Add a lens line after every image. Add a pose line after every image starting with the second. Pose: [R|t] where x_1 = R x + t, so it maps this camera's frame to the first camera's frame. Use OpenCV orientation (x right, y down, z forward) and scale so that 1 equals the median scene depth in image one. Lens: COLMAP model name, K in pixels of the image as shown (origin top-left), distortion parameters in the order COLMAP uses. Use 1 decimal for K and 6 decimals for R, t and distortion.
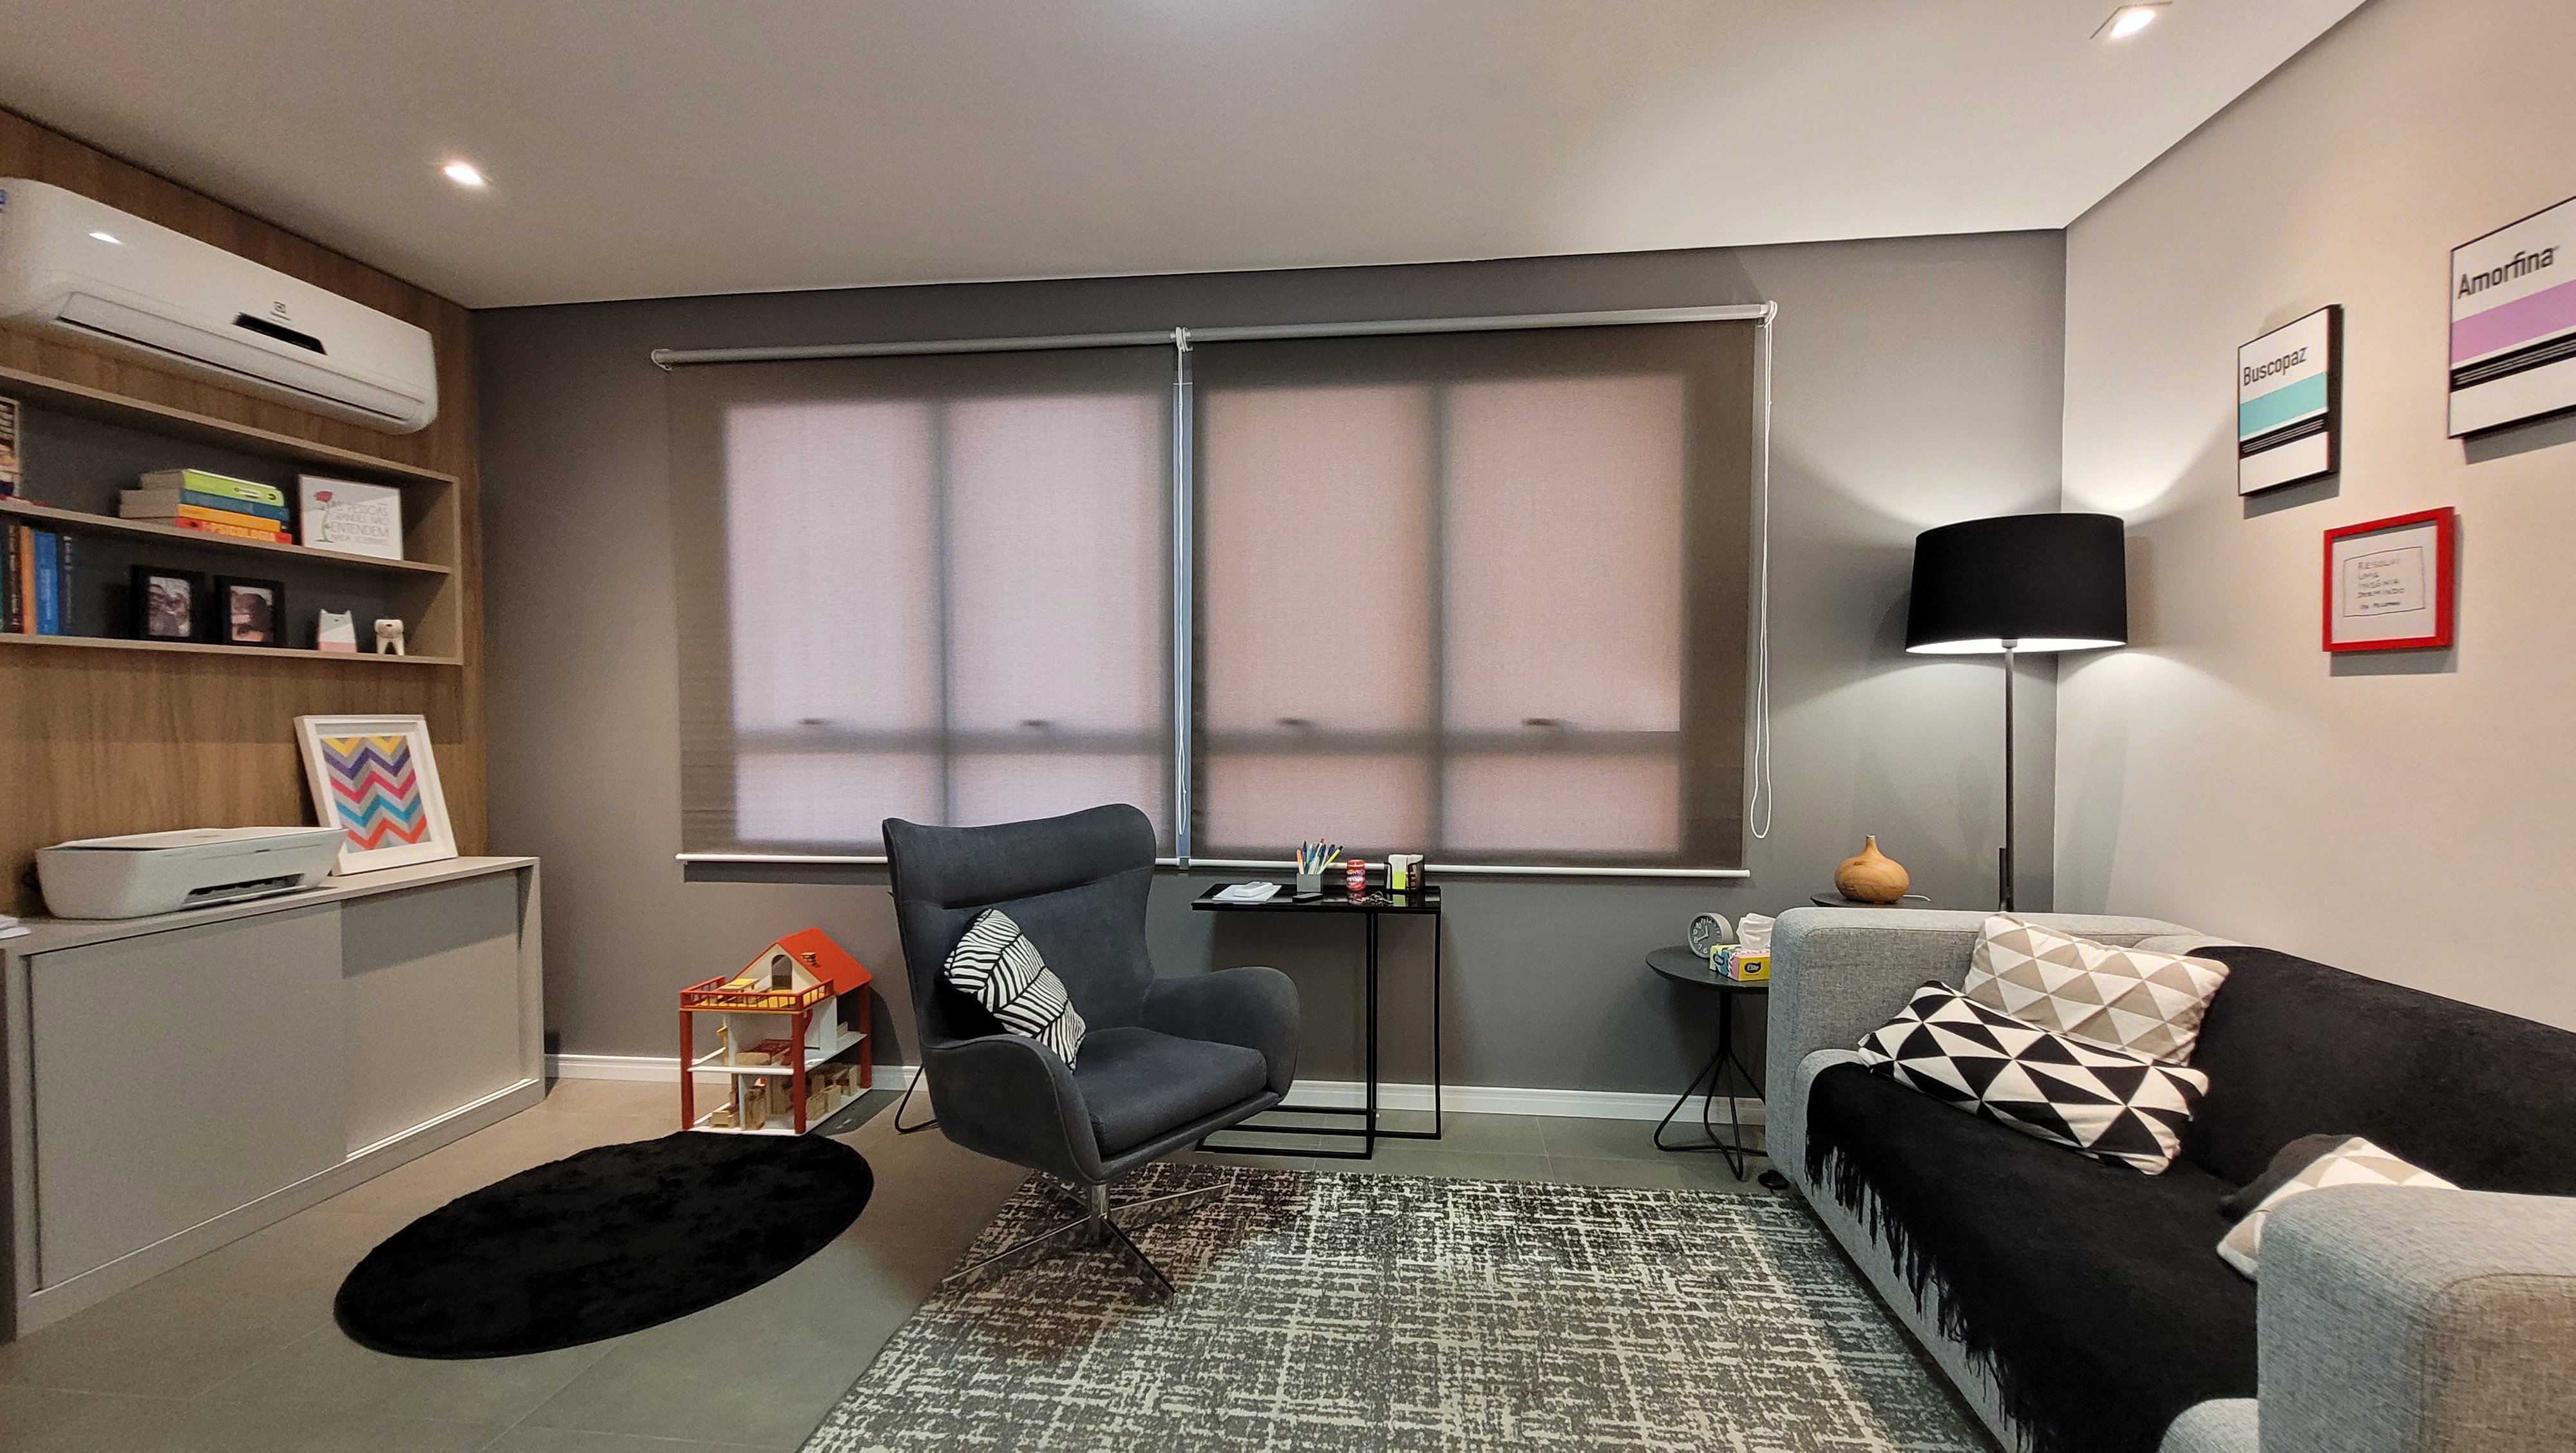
lens RADIAL K [[1008.9, 0, 1306.0], [0, 1008.9, 740.3], [0, 0, 1]] dist [0.010967, -0.004333]
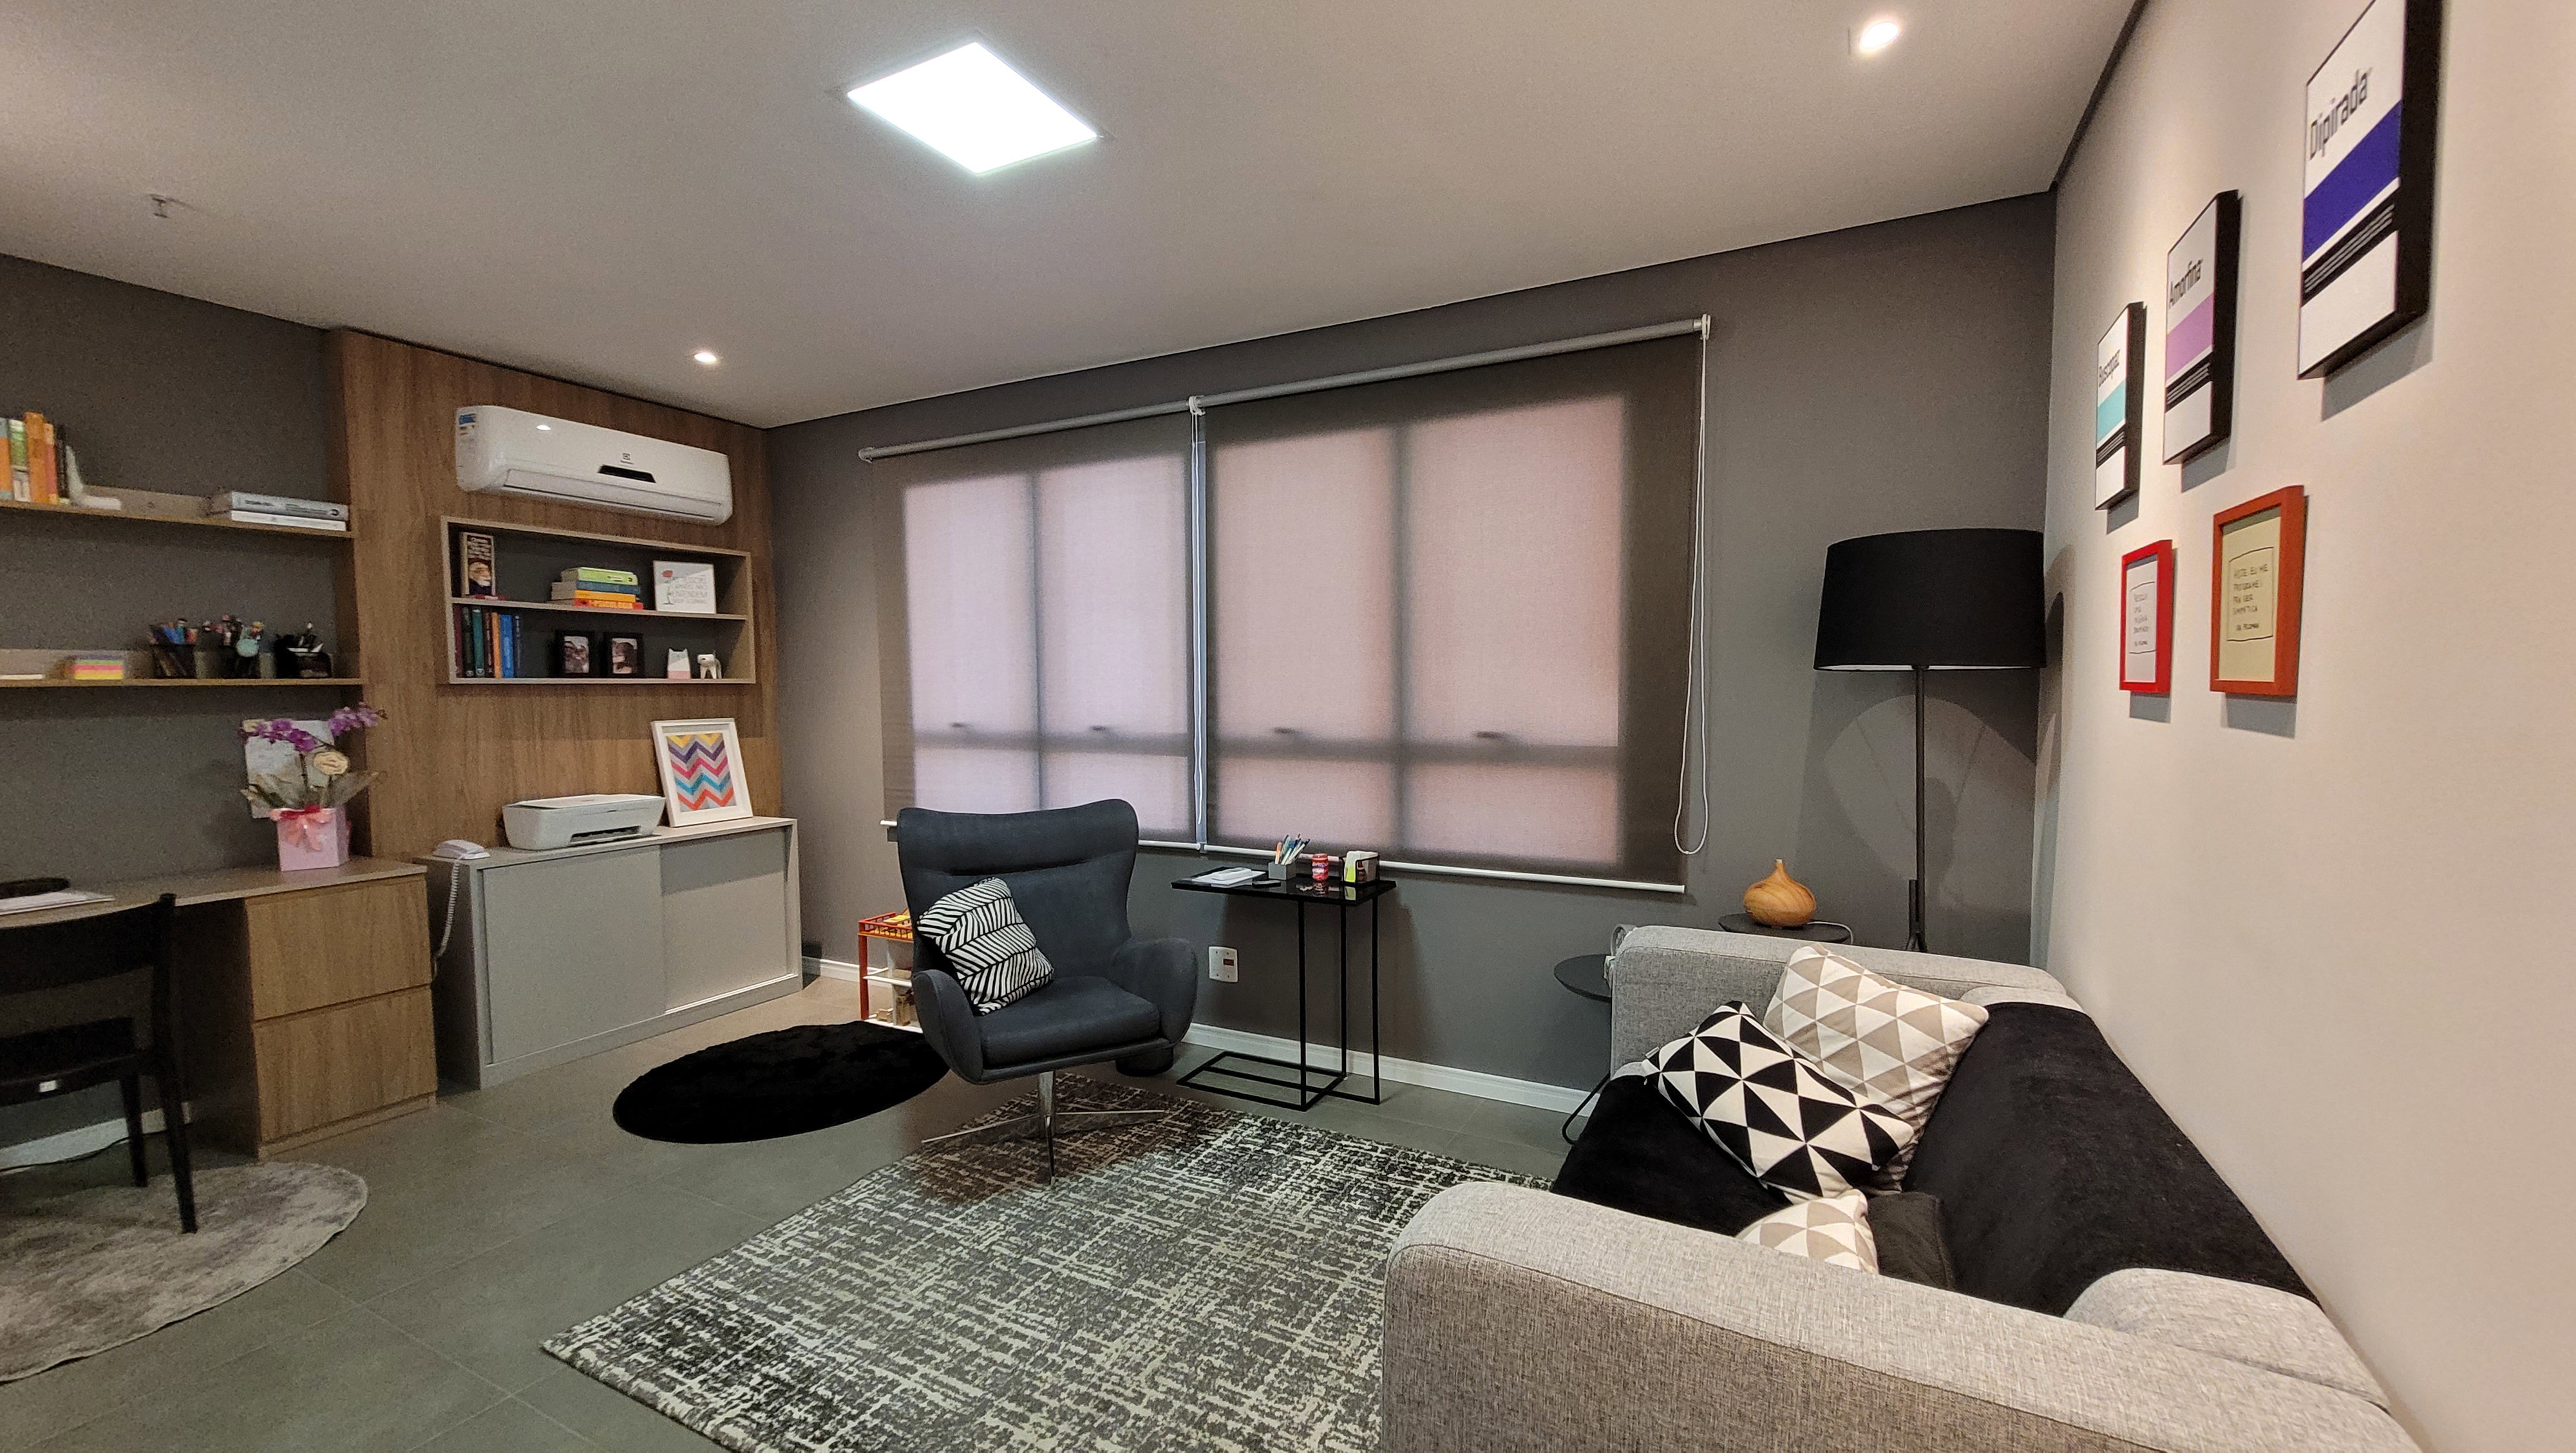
lens RADIAL K [[1008.9, 0, 1306.0], [0, 1008.9, 740.3], [0, 0, 1]] dist [0.010967, -0.004333]
pose [[0.936006, 0.015696, -0.351634, 0.461464], [-0.004955, 0.999494, 0.031424, -0.048535], [0.351949, -0.027671, 0.935610, -0.075815]]
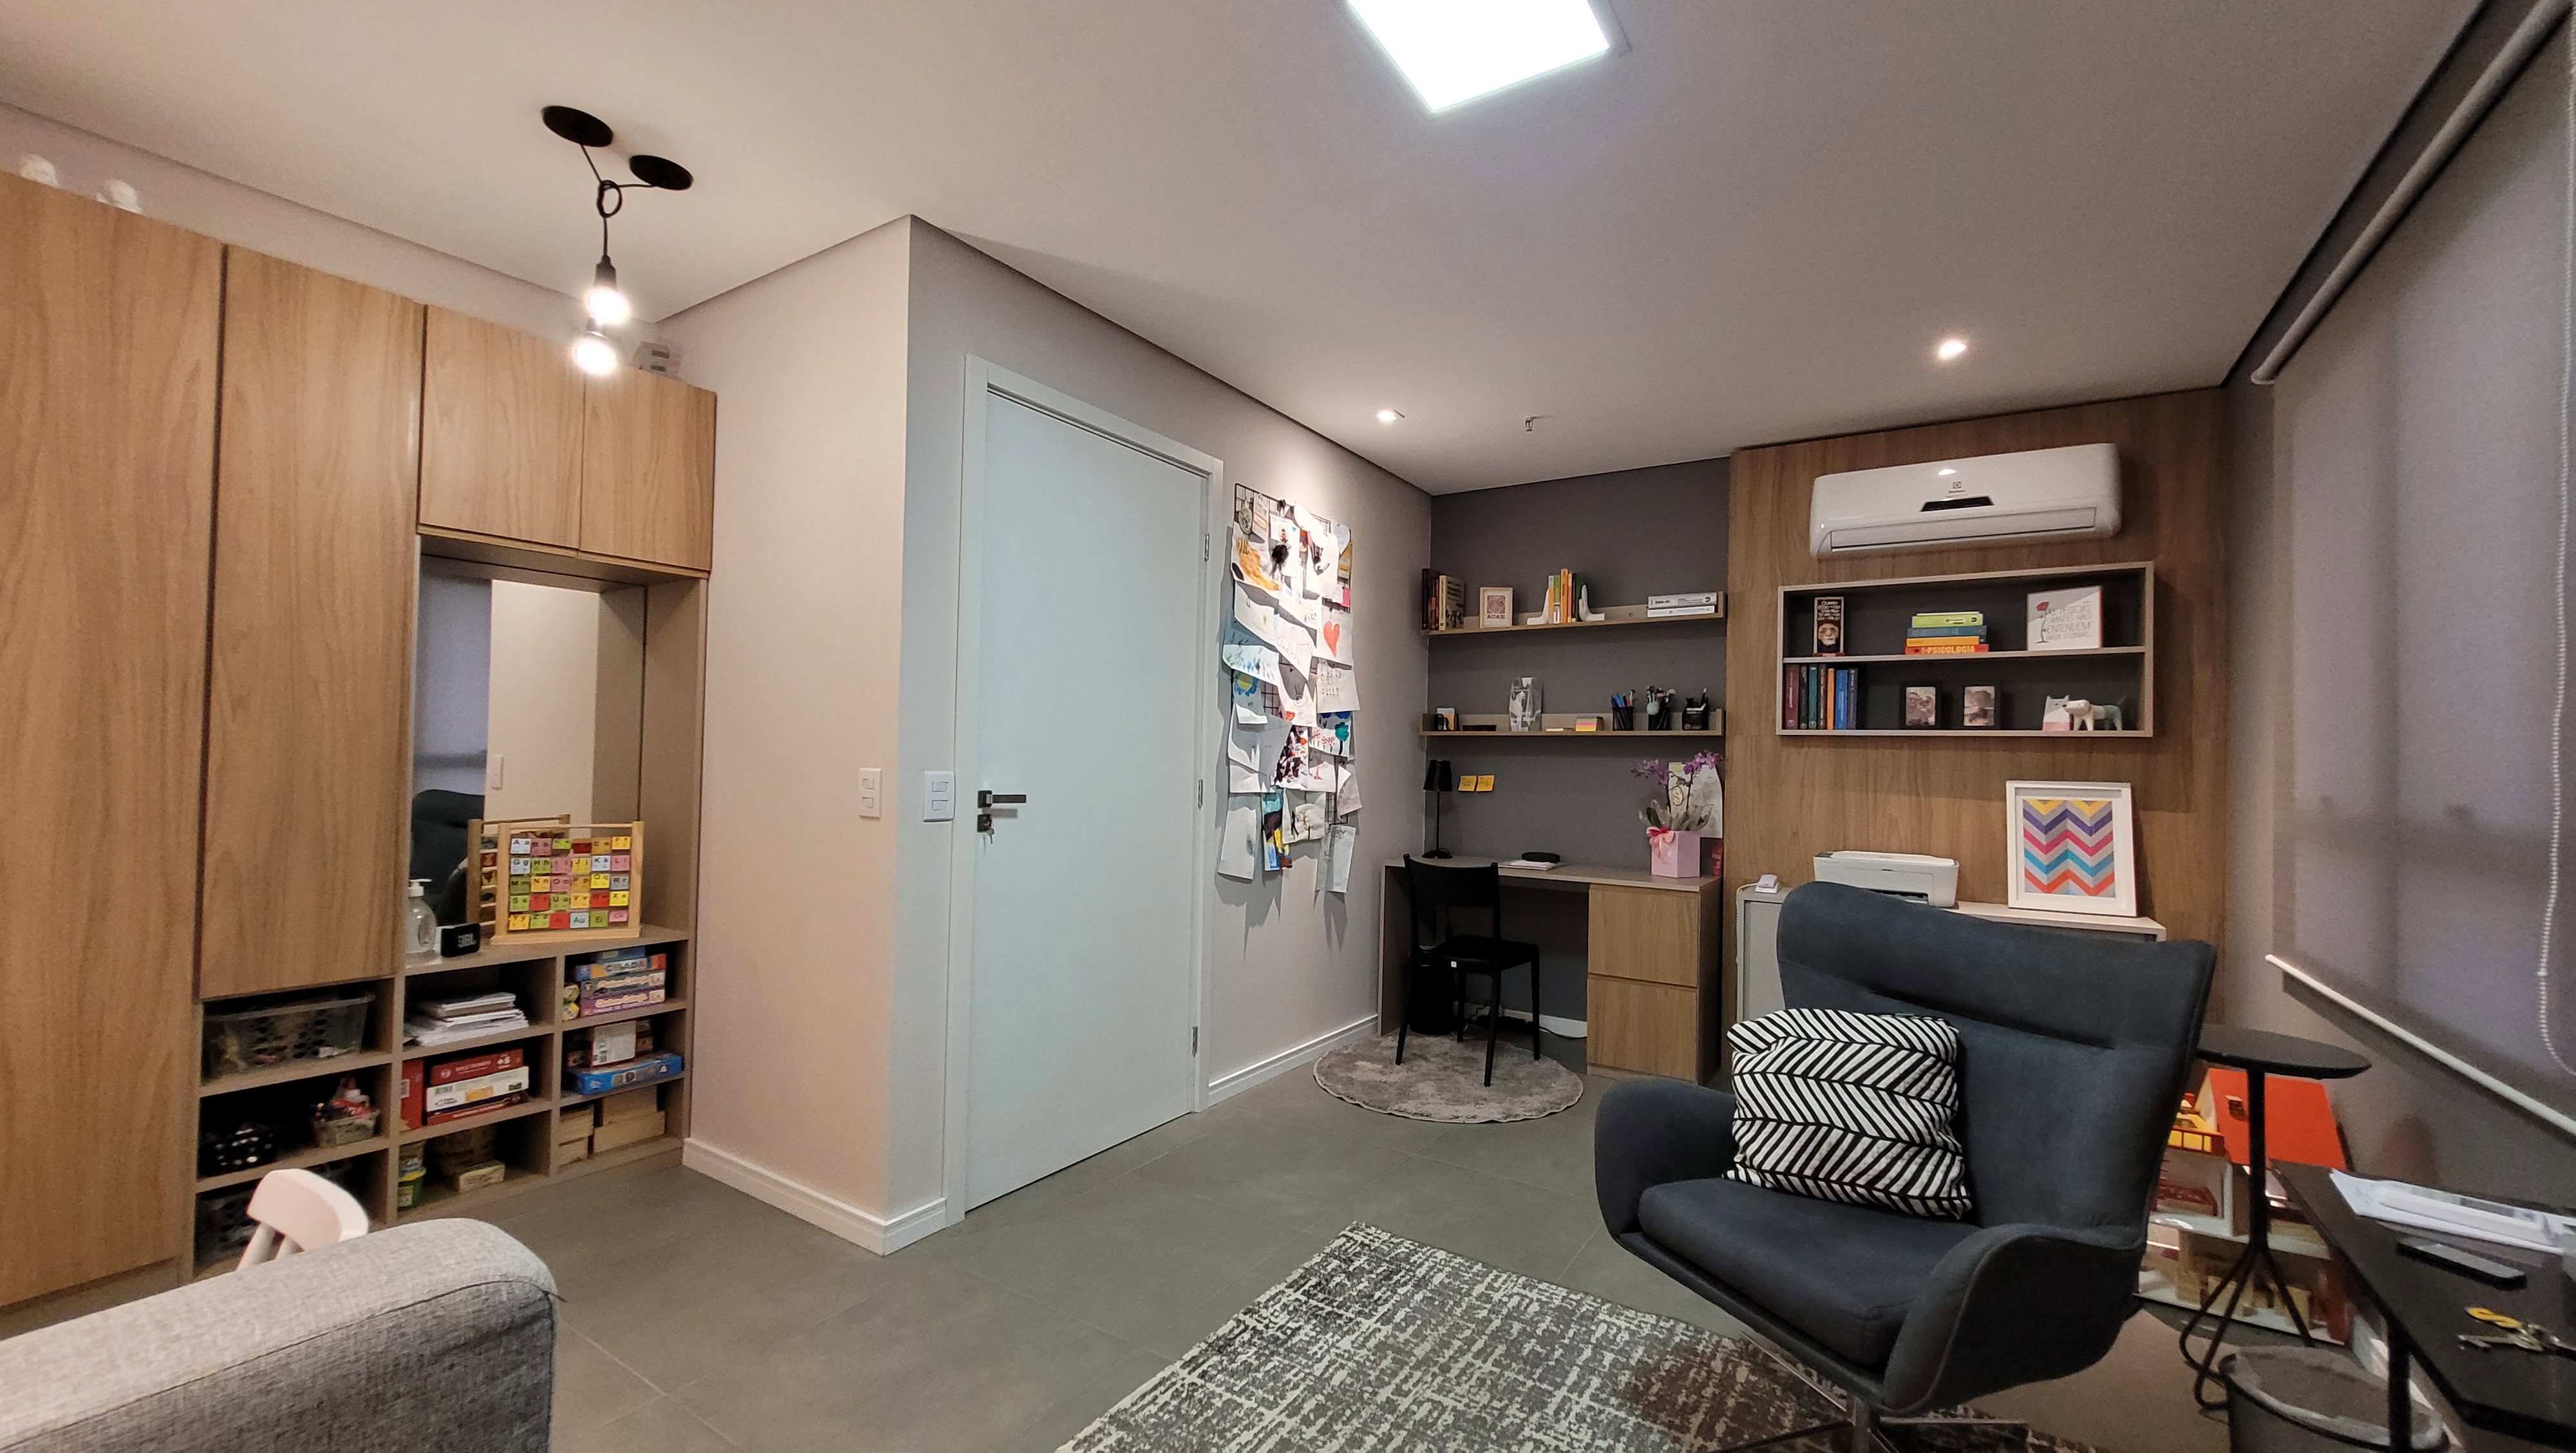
lens RADIAL K [[1001.1, 0, 1290.6], [0, 1001.1, 744.2], [0, 0, 1]] dist [-0.019586, -0.000106]
pose [[-0.453058, -0.020745, -0.891240, 0.562036], [-0.043893, 0.999036, -0.000941, -0.029888], [0.890400, 0.038692, -0.453532, 0.764794]]
